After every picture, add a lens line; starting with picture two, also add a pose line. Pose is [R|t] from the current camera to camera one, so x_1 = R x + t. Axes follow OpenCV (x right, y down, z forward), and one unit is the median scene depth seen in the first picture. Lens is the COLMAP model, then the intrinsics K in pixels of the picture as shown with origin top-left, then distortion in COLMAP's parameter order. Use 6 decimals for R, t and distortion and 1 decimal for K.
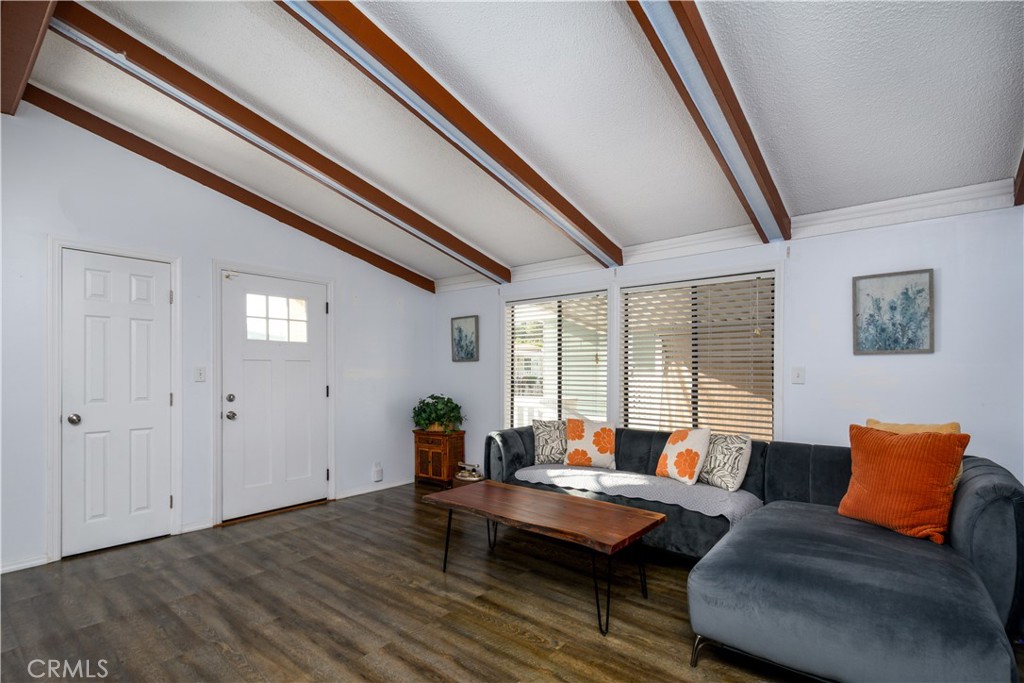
lens RADIAL K [[484.7, 0, 509.0], [0, 484.7, 372.8], [0, 0, 1]] dist [0.002644, -0.000830]
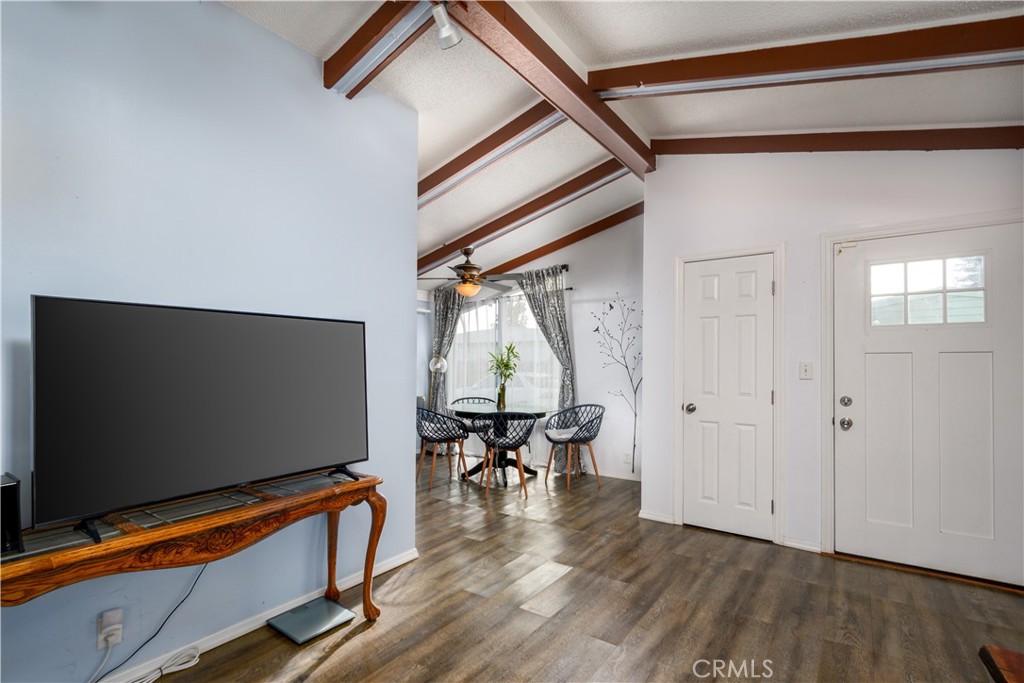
lens RADIAL K [[484.7, 0, 492.4], [0, 484.7, 363.2], [0, 0, 1]] dist [0.002644, -0.000830]
pose [[0.056651, 0.001144, -0.998393, 0.211482], [-0.005536, 0.999984, 0.000831, -0.009279], [0.998379, 0.005480, 0.056656, 0.413856]]
